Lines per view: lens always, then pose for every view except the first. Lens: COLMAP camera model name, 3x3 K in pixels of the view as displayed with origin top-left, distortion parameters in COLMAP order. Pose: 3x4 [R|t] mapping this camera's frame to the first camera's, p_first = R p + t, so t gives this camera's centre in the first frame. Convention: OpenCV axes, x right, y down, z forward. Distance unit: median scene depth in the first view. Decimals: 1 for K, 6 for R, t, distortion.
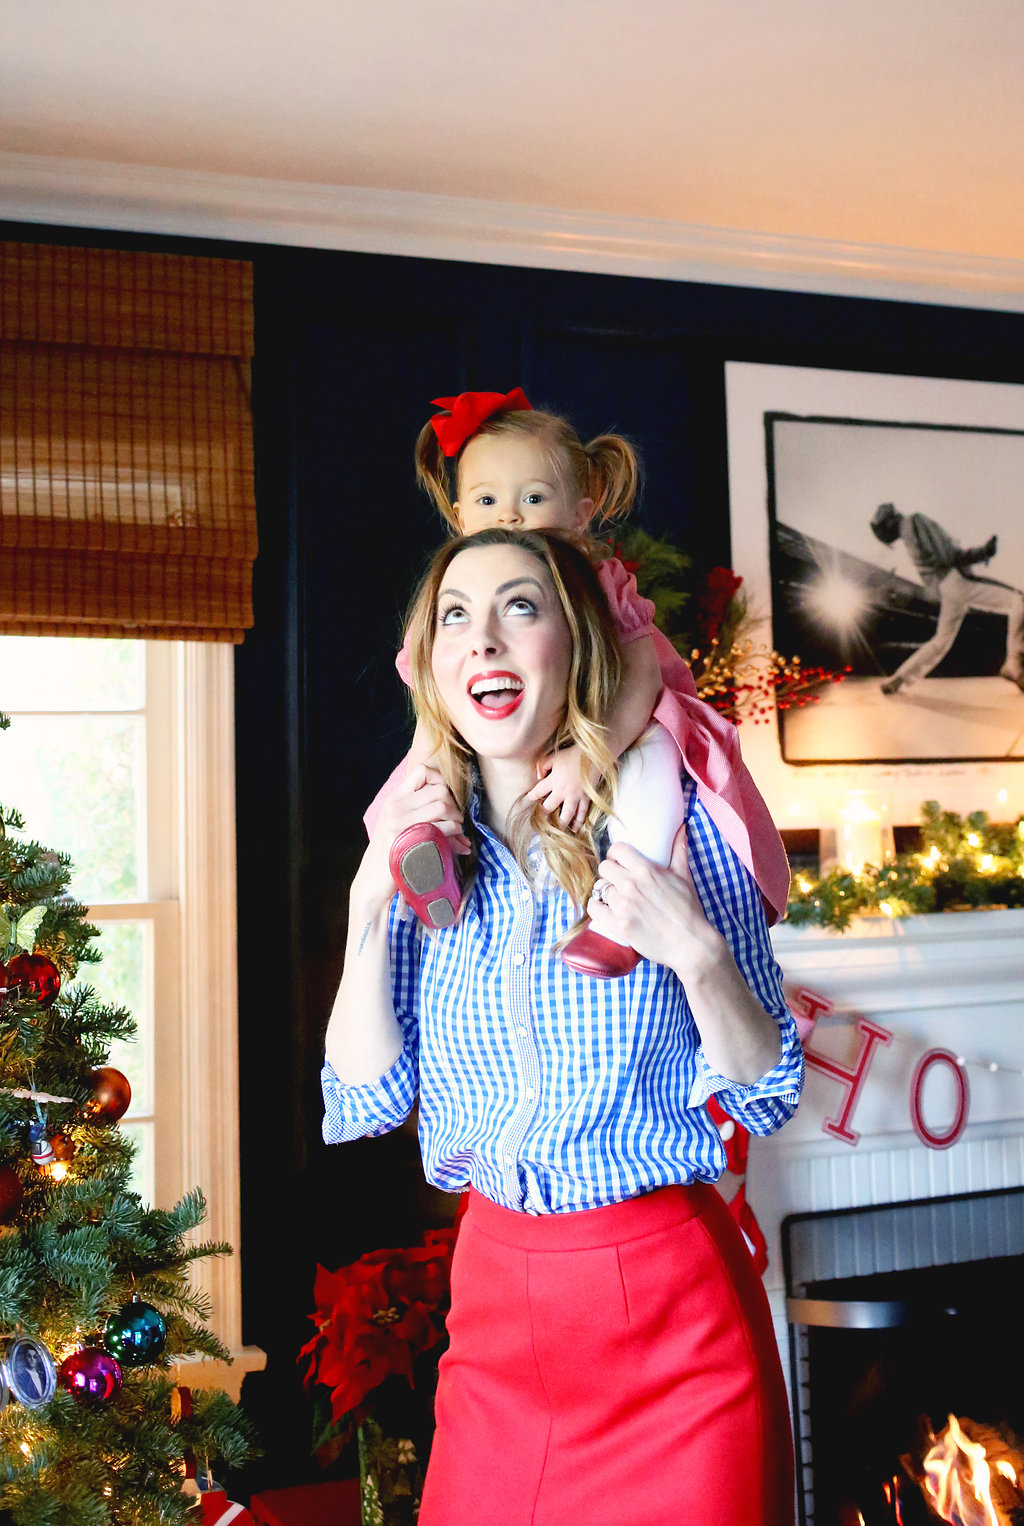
lens RADIAL K [[2196.2, 0, 515.5], [0, 2196.2, 547.8], [0, 0, 1]] dist [-0.053288, 0.085687]
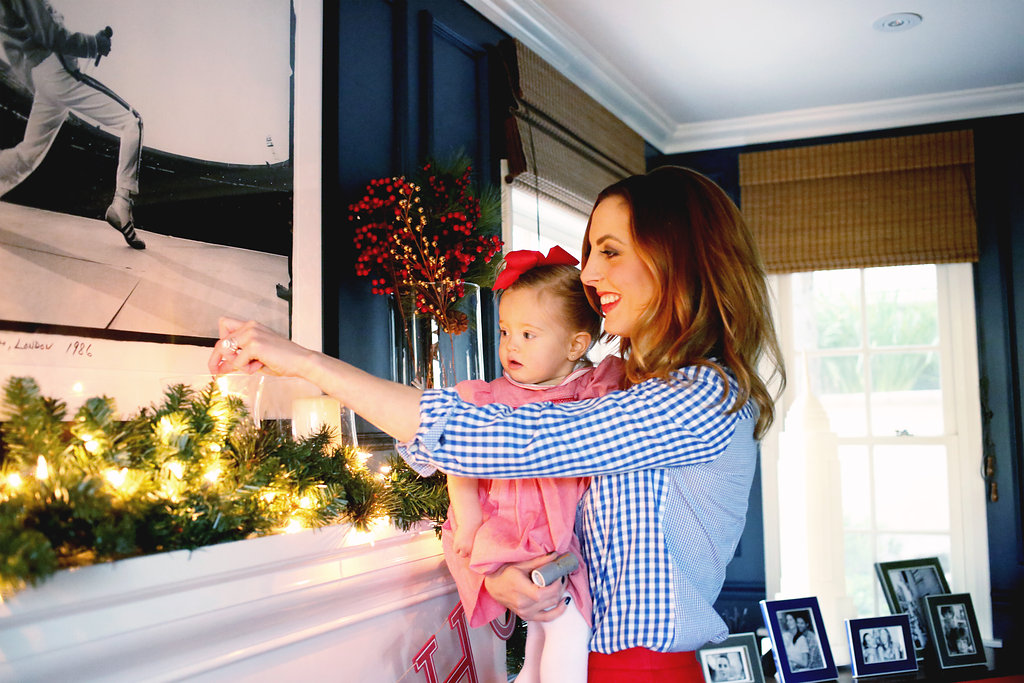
lens RADIAL K [[1125.2, 0, 512.0], [0, 1125.2, 341.5], [0, 0, 1]] dist [-0.046939, 0.059016]
pose [[0.745742, 0.059416, 0.663581, 0.086414], [-0.078556, 0.996909, -0.000979, 0.095921], [-0.661588, -0.051398, 0.748104, 0.688196]]
